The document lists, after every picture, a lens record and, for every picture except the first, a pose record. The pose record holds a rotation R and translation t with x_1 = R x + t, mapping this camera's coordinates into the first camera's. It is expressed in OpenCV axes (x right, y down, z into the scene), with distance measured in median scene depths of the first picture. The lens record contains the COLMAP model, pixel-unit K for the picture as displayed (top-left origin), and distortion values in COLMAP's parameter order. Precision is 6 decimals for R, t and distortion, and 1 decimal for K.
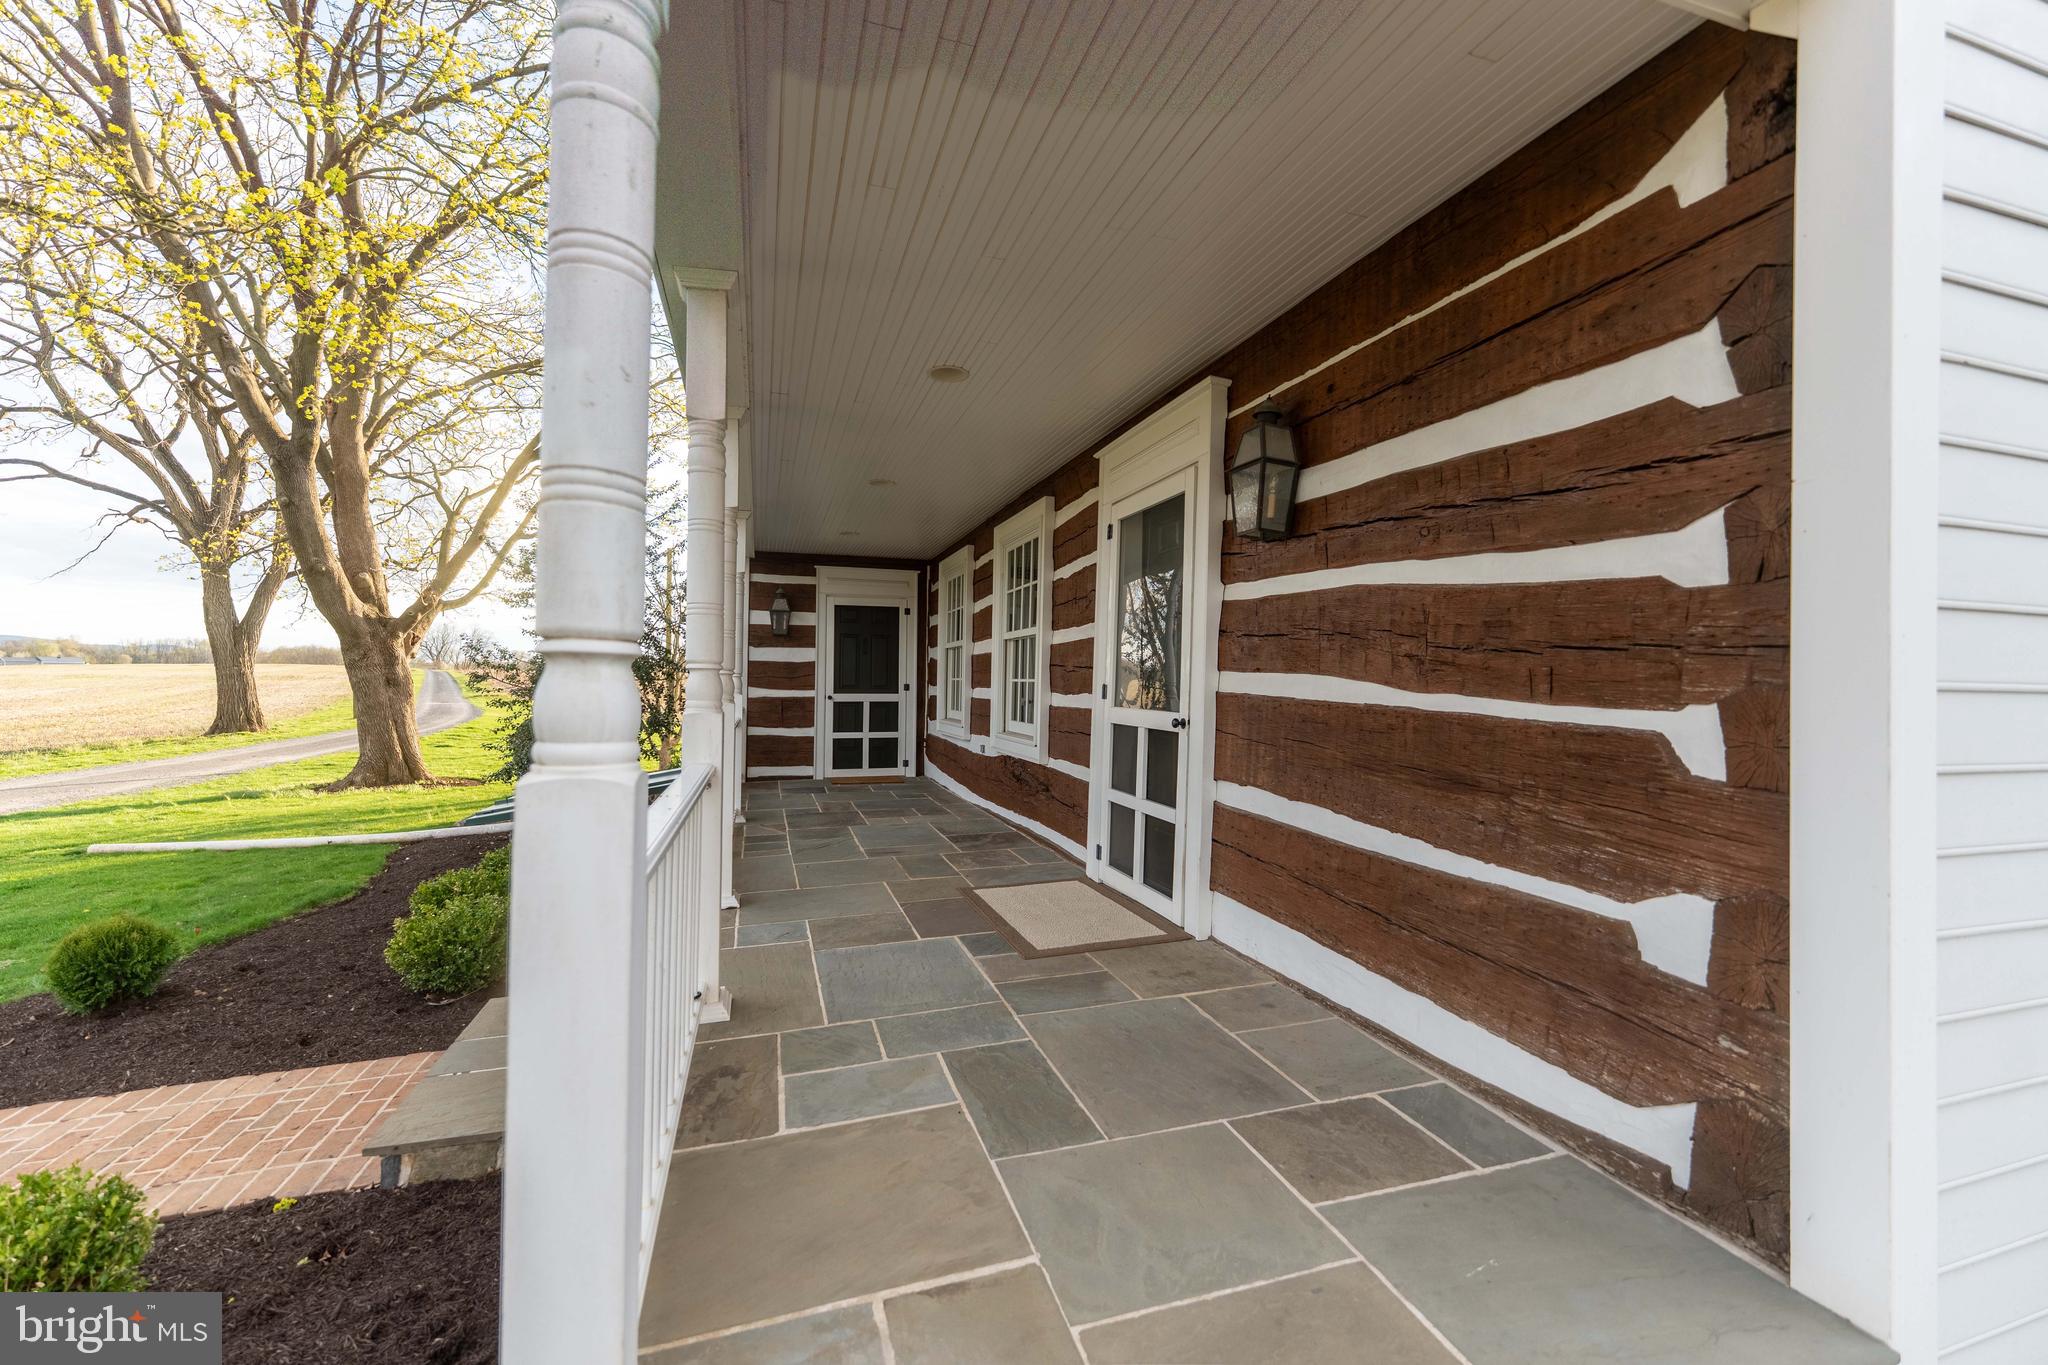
lens RADIAL K [[809.1, 0, 1024.0], [0, 809.1, 682.5], [0, 0, 1]] dist [-0.002341, 0.000013]
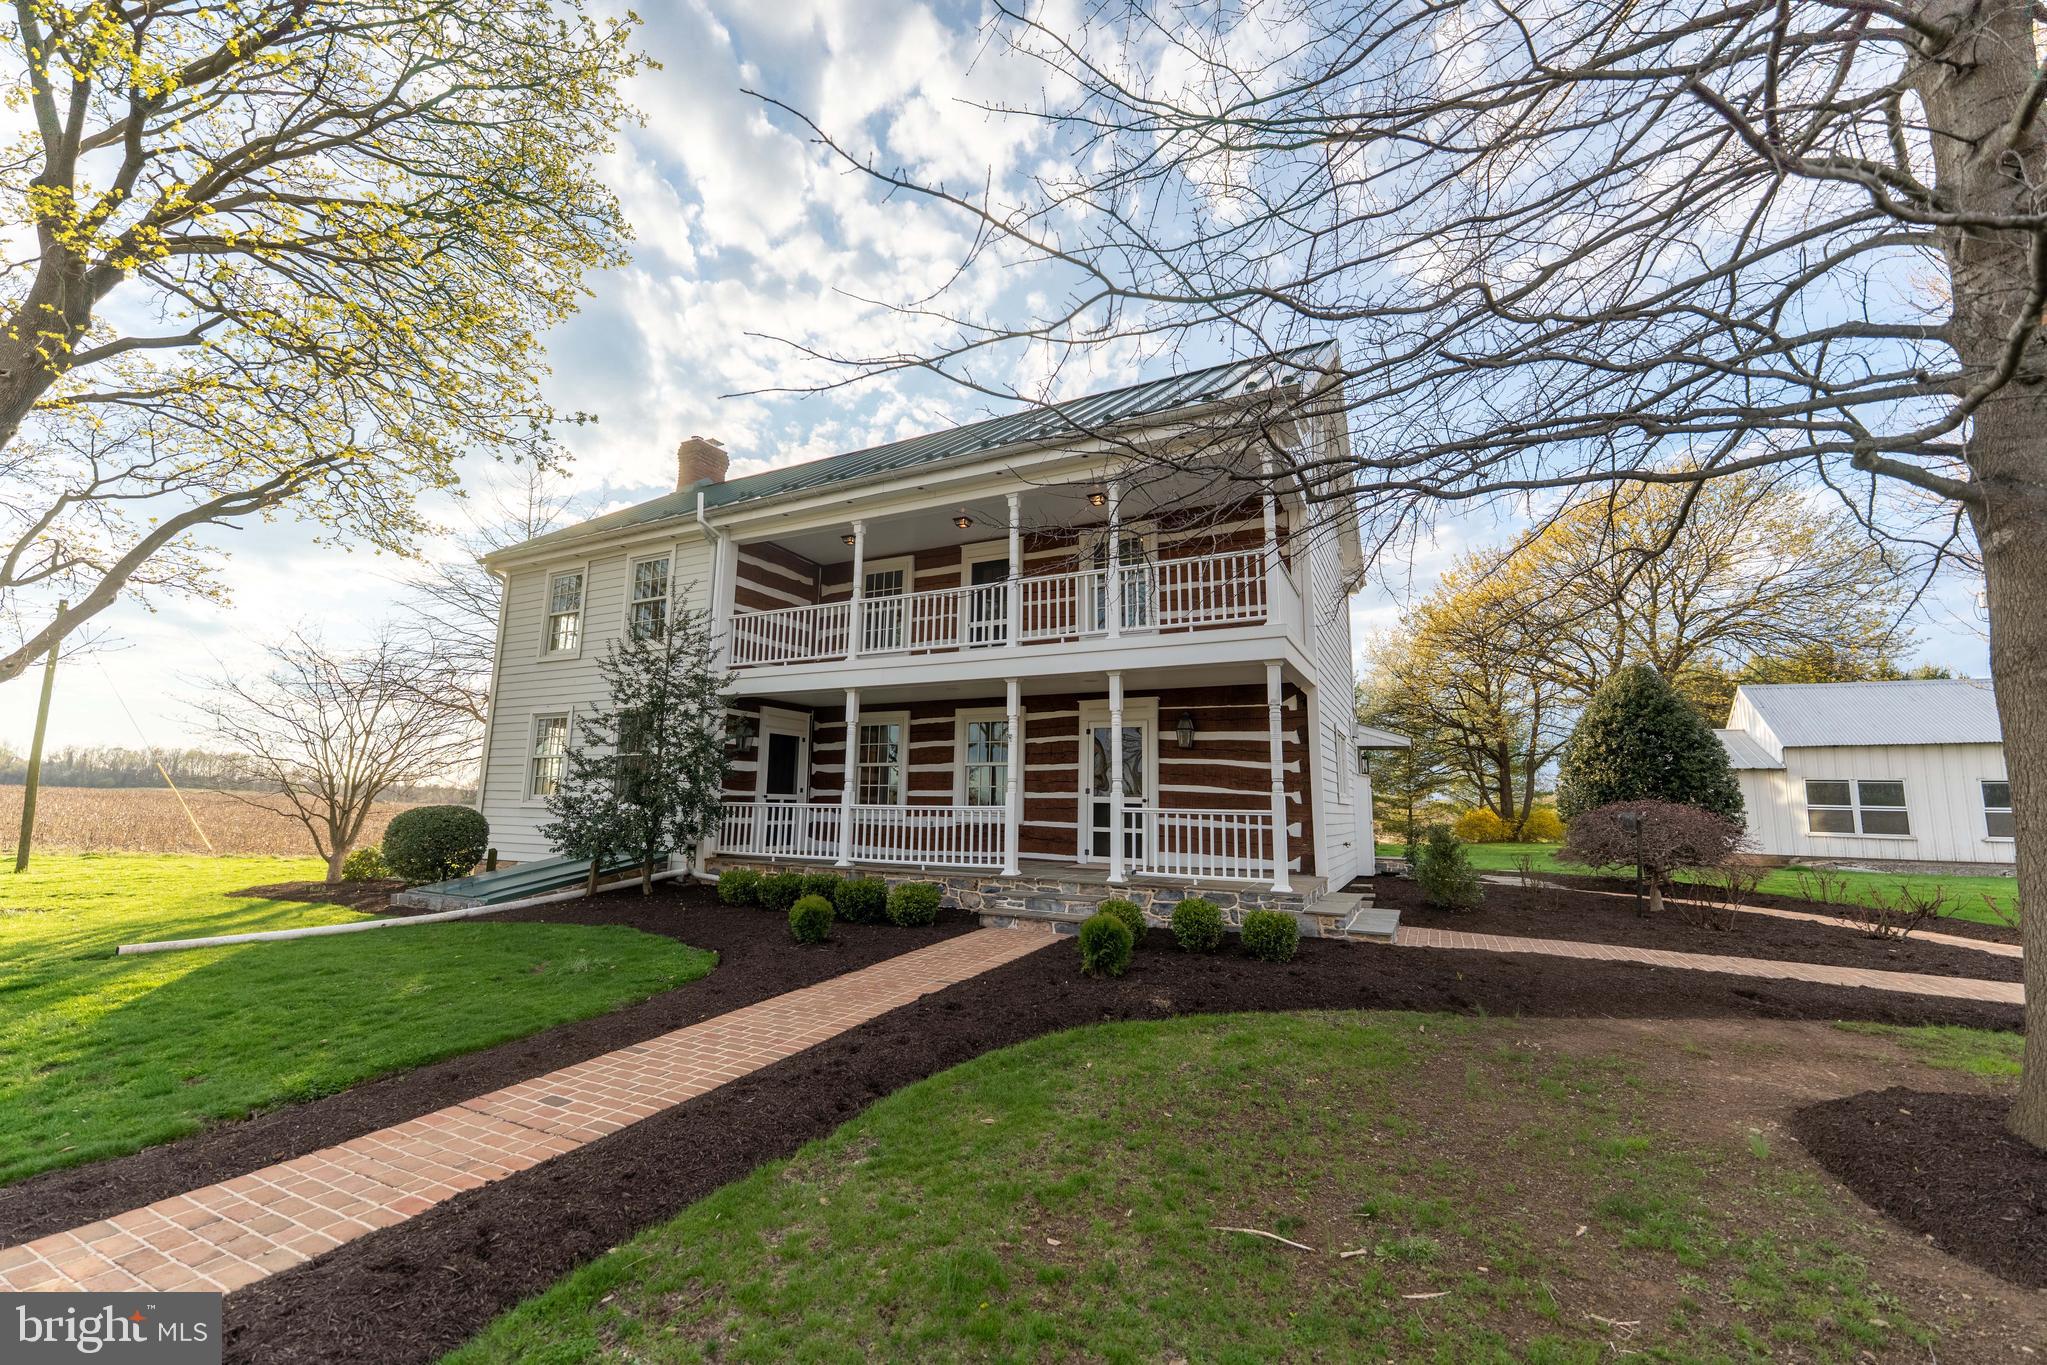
lens RADIAL K [[808.7, 0, 1023.5], [0, 808.7, 682.5], [0, 0, 1]] dist [-0.002341, 0.000013]
pose [[0.716650, 0.105504, 0.689407, -0.931951], [-0.008885, 0.989793, -0.142238, 0.018169], [-0.697377, 0.095810, 0.710272, -0.373996]]
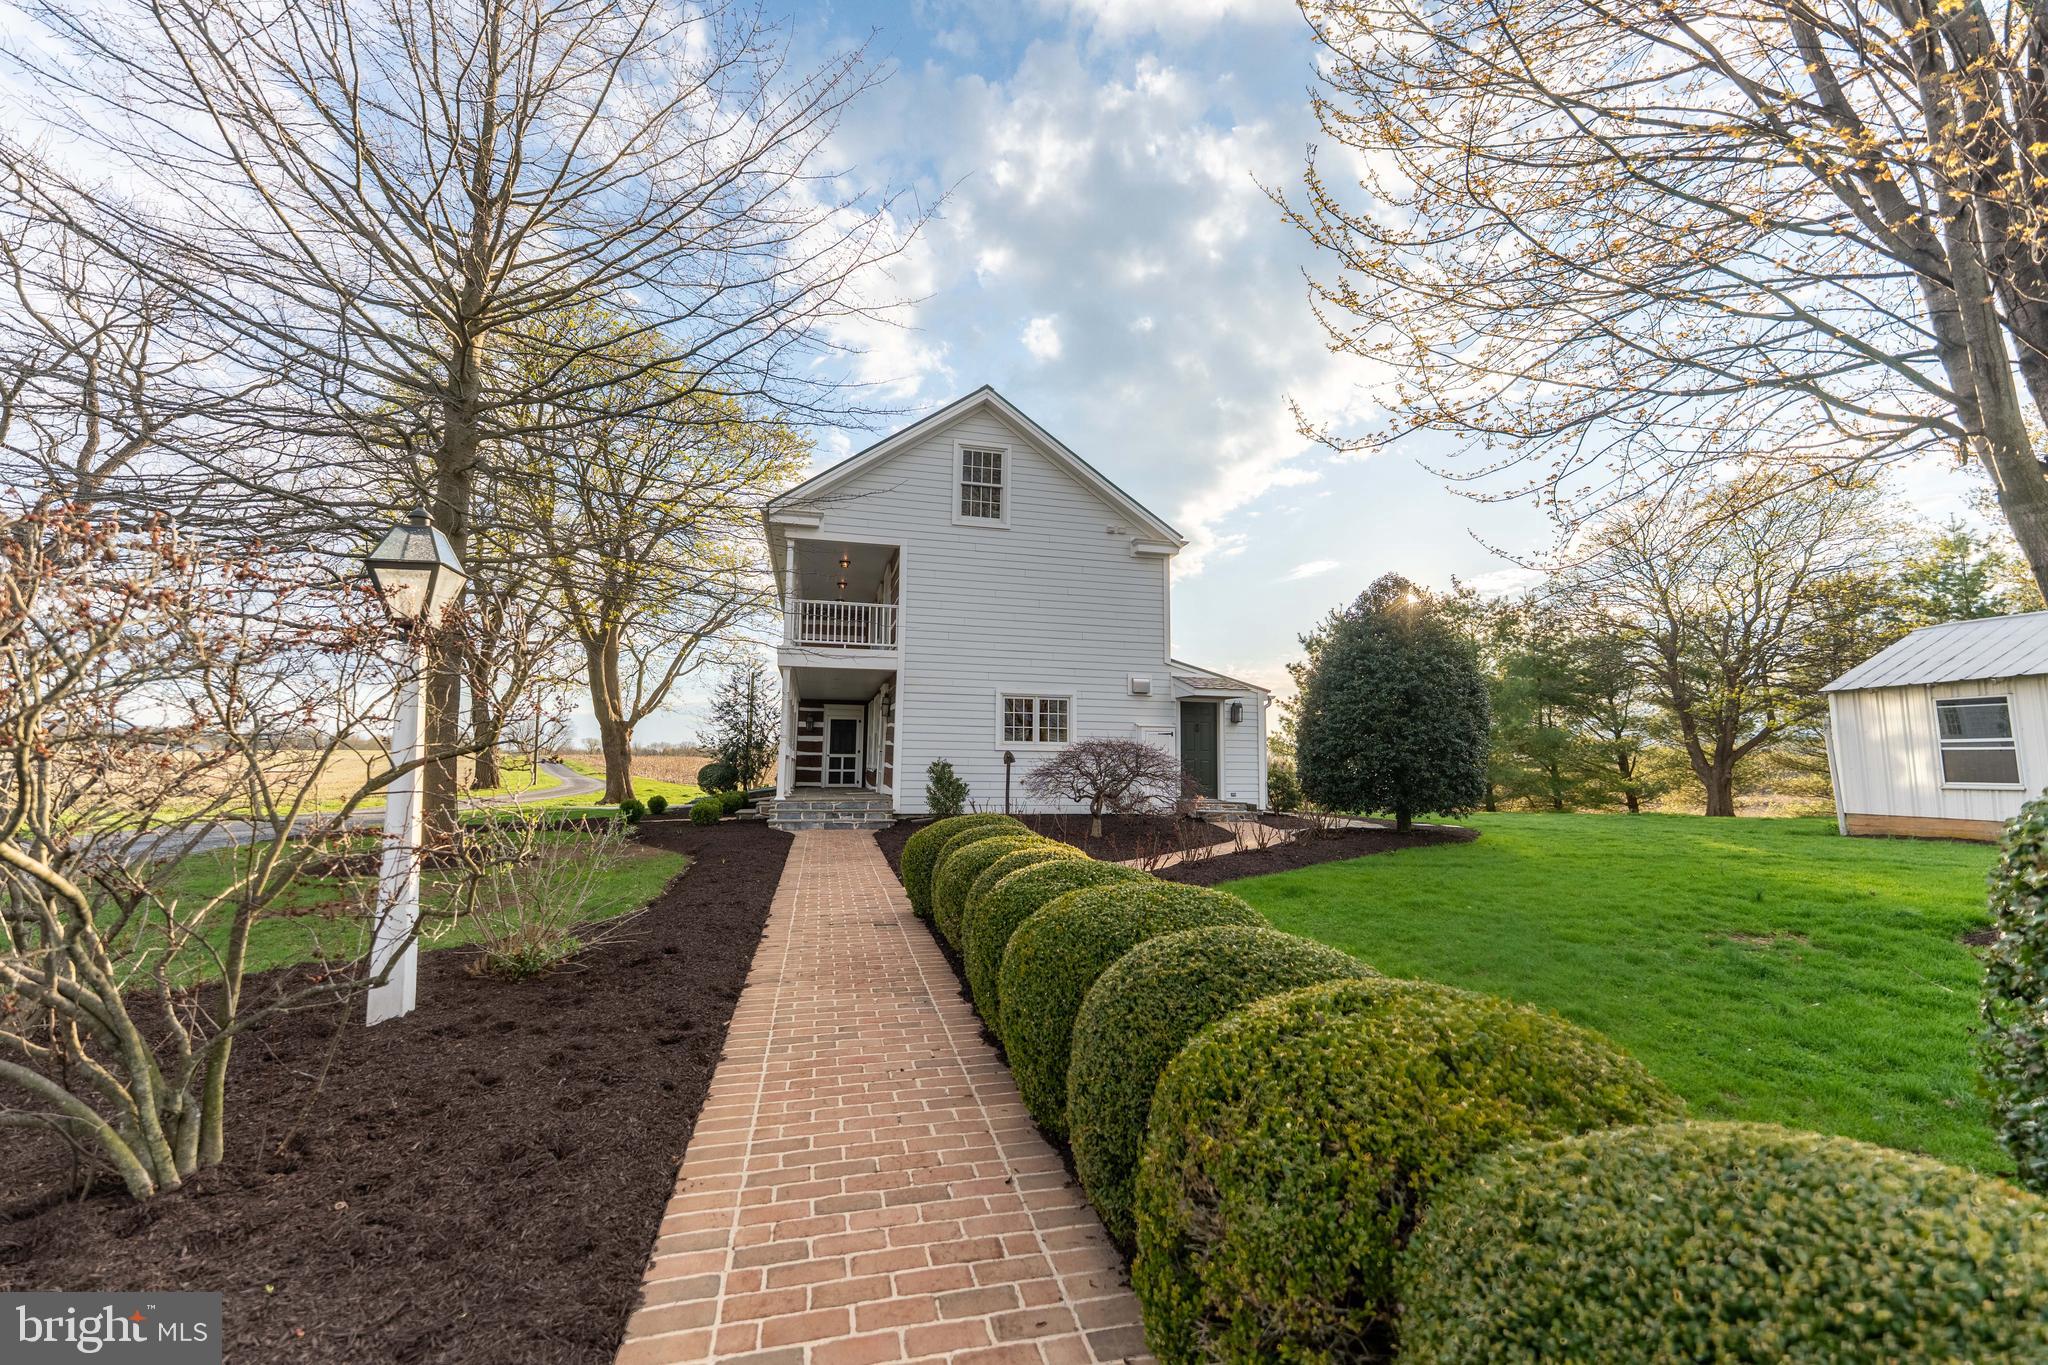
lens RADIAL K [[809.1, 0, 1024.0], [0, 809.1, 682.5], [0, 0, 1]] dist [-0.002341, 0.000013]
pose [[0.997788, -0.009864, -0.065736, 0.548206], [0.003230, 0.994955, -0.100271, 0.047387], [0.066394, 0.099837, 0.992786, -1.520729]]
